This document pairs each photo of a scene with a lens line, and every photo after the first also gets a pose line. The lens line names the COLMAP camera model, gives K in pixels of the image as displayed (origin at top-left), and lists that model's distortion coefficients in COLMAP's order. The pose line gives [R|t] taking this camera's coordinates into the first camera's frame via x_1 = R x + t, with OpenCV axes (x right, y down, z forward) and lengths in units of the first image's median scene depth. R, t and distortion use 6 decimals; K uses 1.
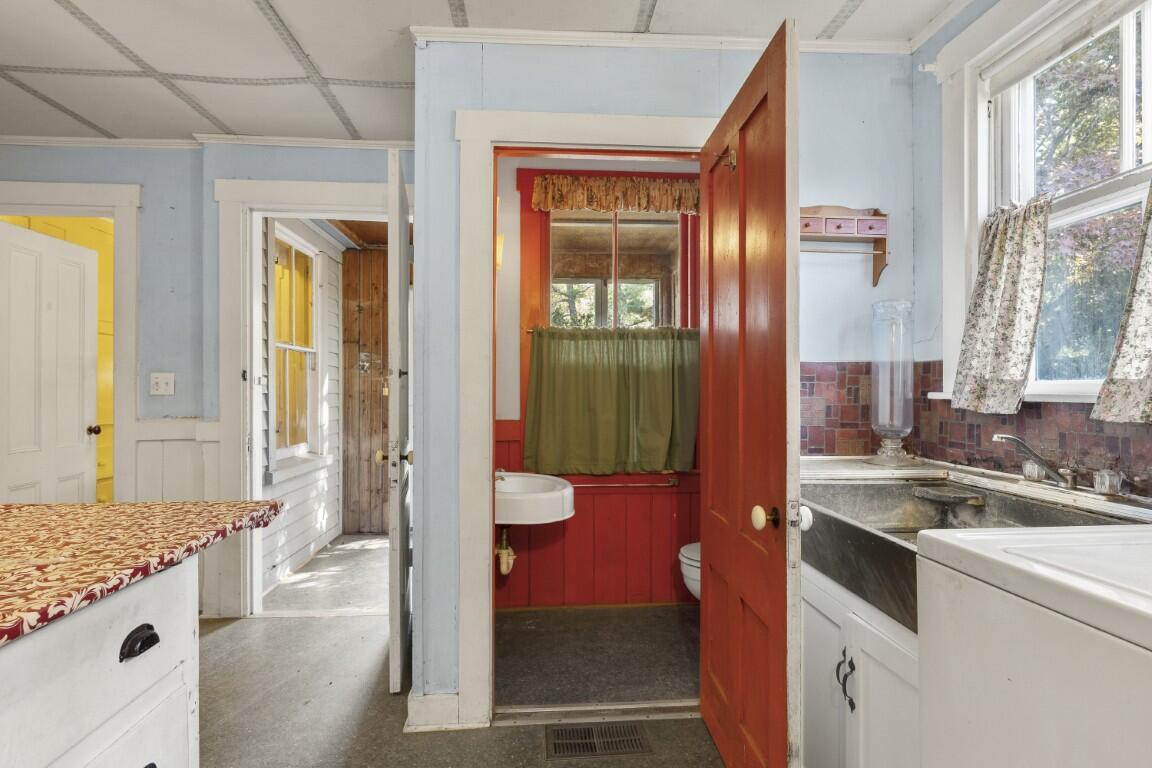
lens RADIAL K [[601.1, 0, 579.2], [0, 601.1, 385.7], [0, 0, 1]] dist [0.001282, 0.000577]
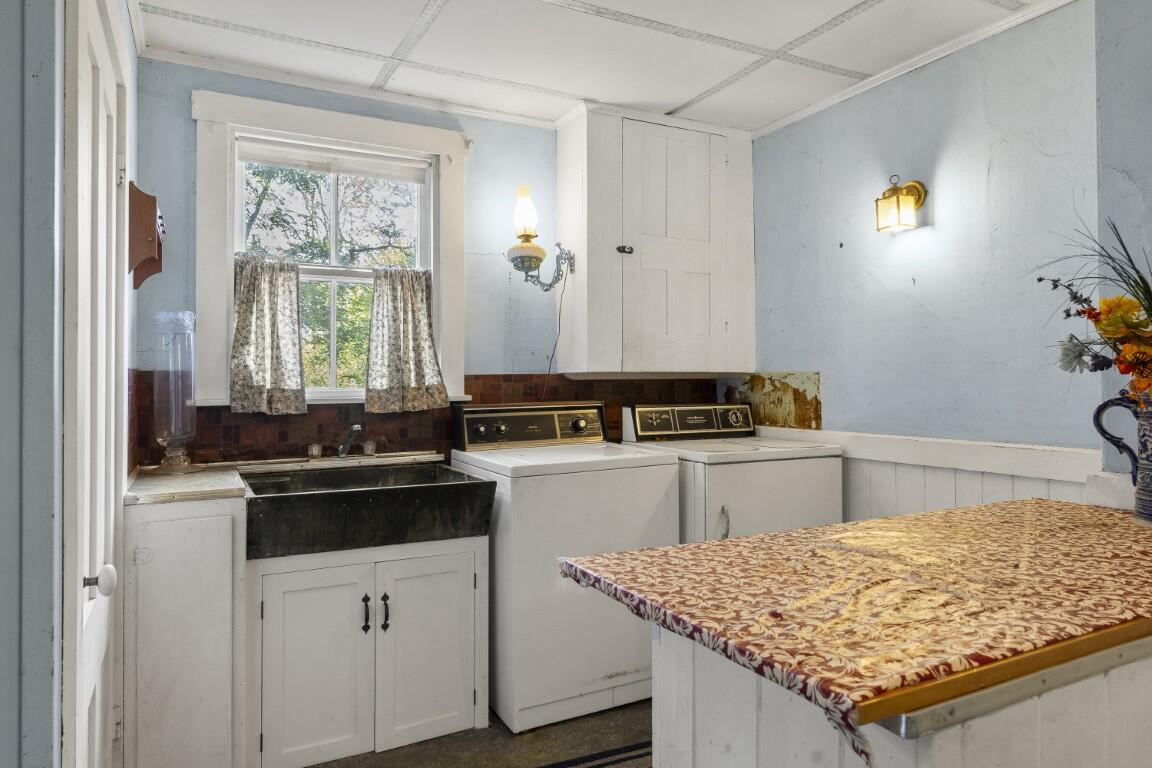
lens RADIAL K [[723.0, 0, 582.4], [0, 723.0, 368.1], [0, 0, 1]] dist [-0.006671, -0.000547]
pose [[-0.410432, 0.014833, 0.911770, -1.083689], [0.000004, 0.999868, -0.016264, -0.031428], [-0.911891, -0.006671, -0.410378, 1.104040]]
